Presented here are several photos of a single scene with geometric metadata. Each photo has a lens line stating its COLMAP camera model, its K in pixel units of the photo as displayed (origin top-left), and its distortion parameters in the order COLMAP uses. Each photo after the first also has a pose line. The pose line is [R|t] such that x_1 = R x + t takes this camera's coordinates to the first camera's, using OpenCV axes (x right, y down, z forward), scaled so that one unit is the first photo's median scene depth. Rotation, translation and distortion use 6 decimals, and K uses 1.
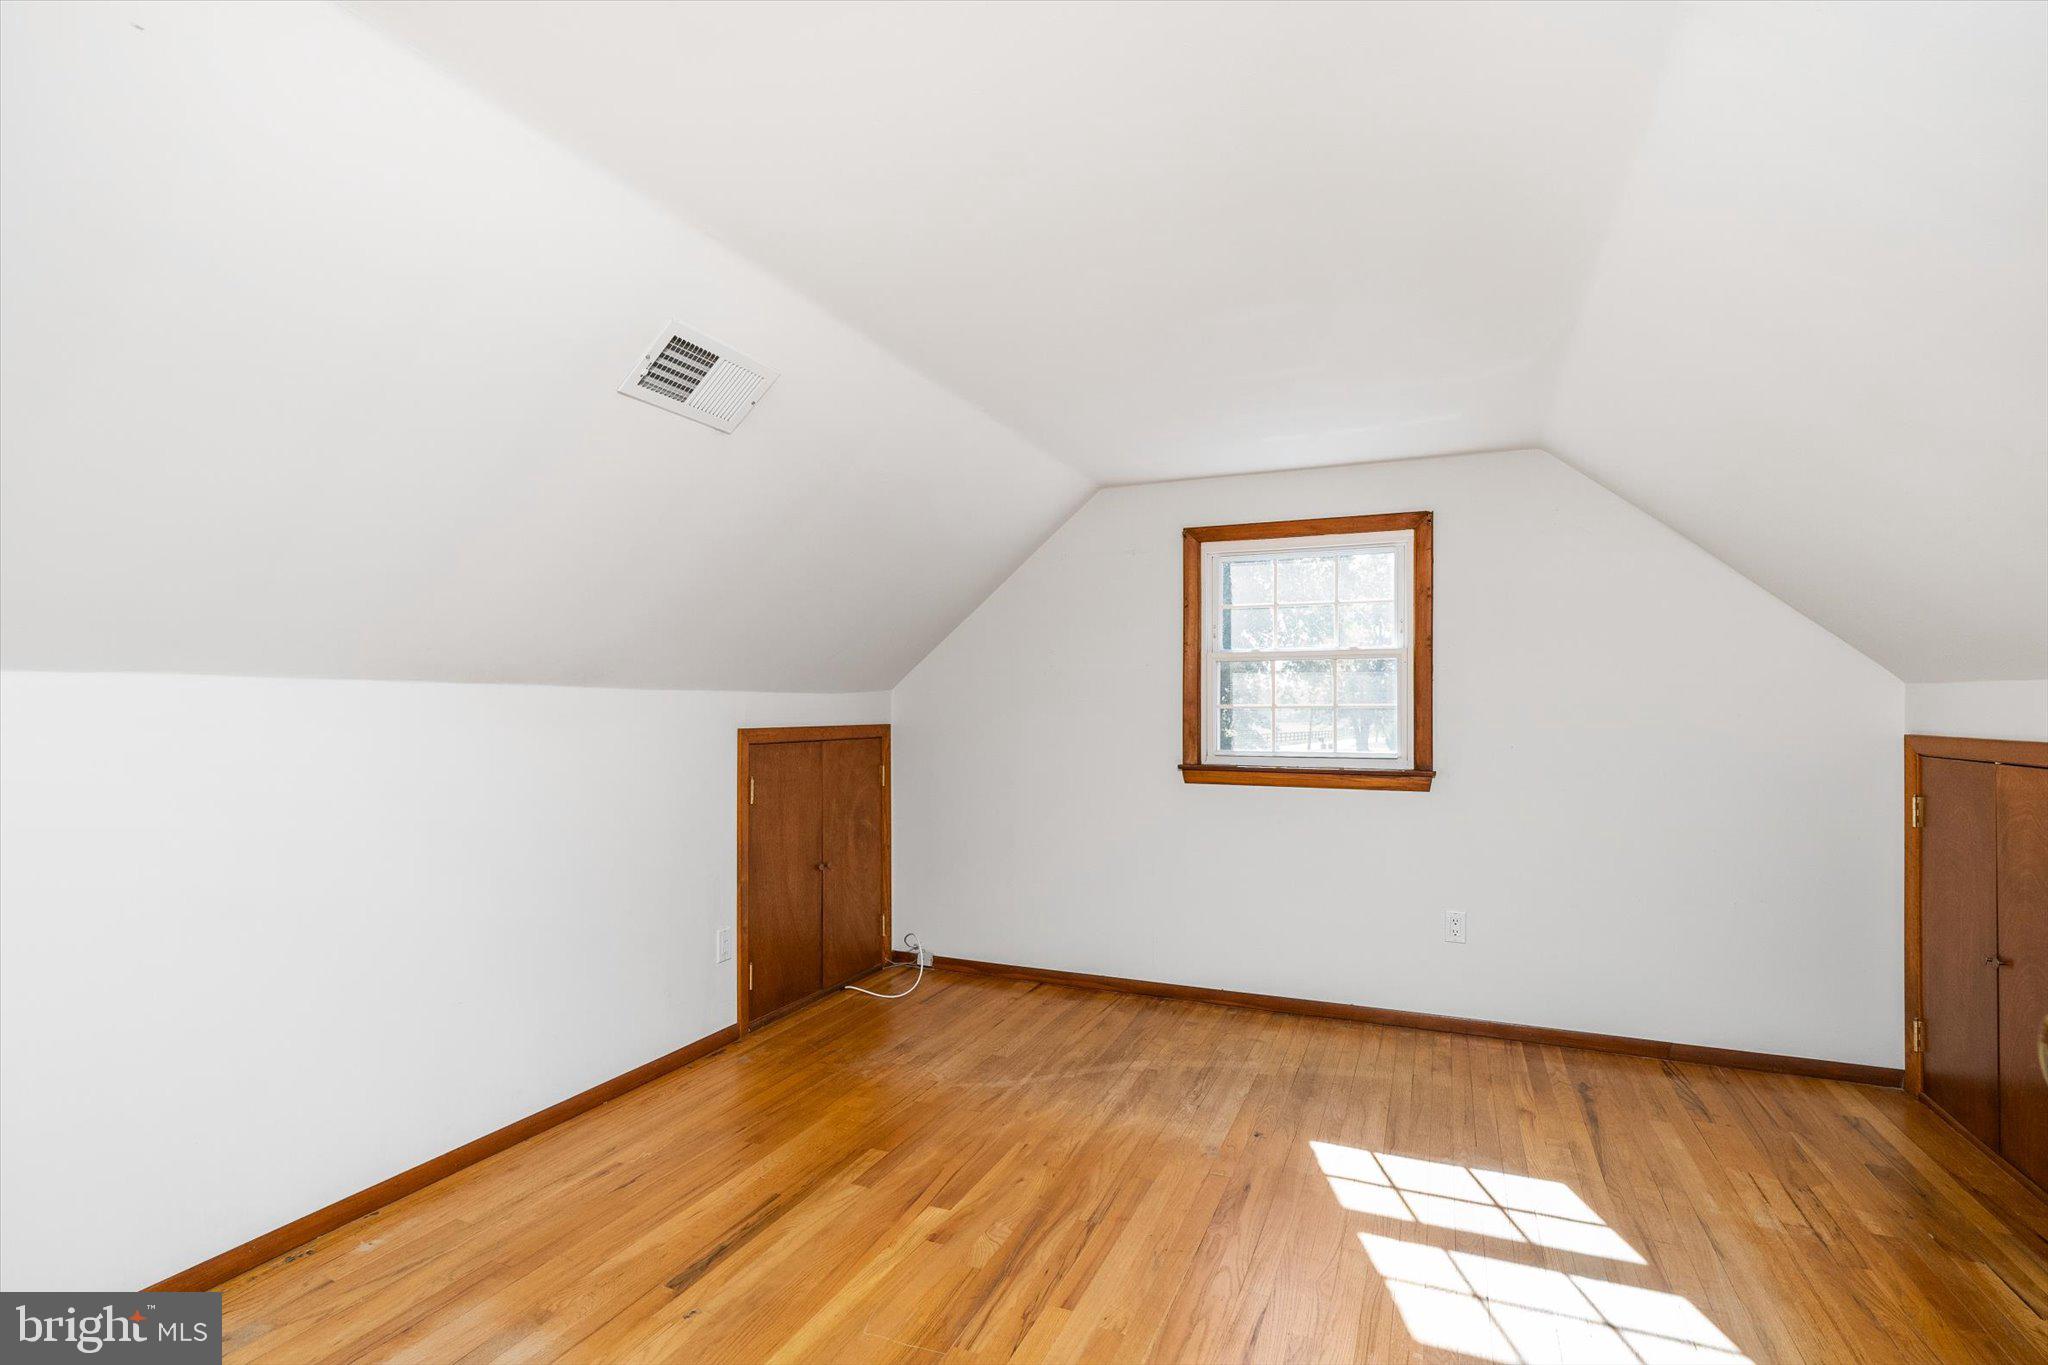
lens RADIAL K [[978.1, 0, 1024.0], [0, 978.1, 682.5], [0, 0, 1]] dist [0.001309, 0.000535]
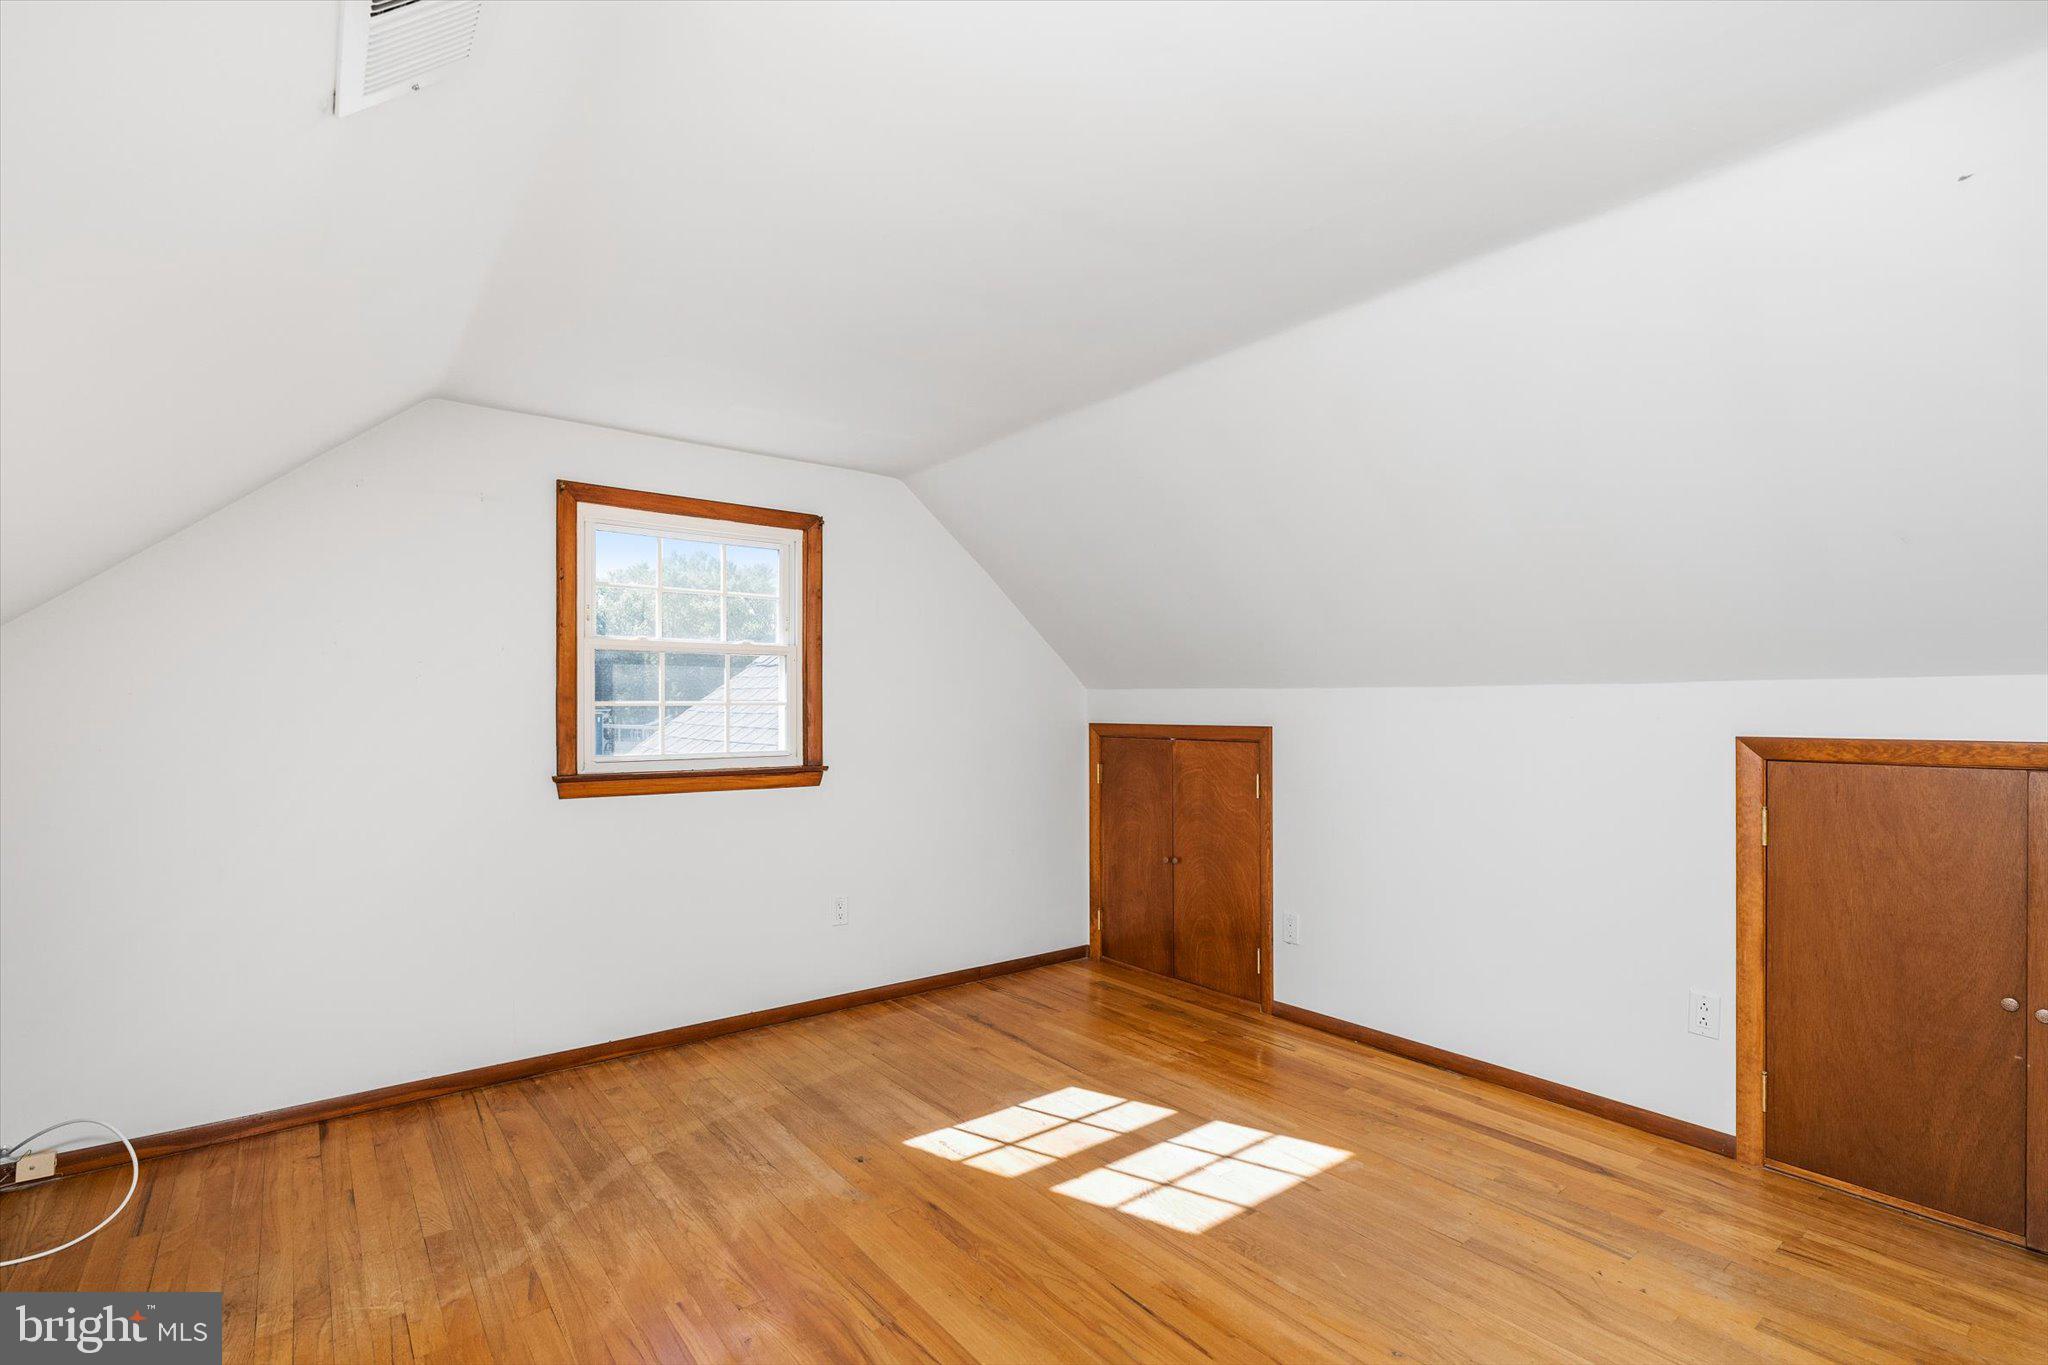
lens RADIAL K [[949.2, 0, 1024.7], [0, 949.2, 695.5], [0, 0, 1]] dist [0.004623, 0.000943]
pose [[0.483531, 0.008573, 0.875285, -0.376960], [-0.022200, 0.999750, 0.002472, 0.008570], [-0.875046, -0.020626, 0.483600, 0.332797]]
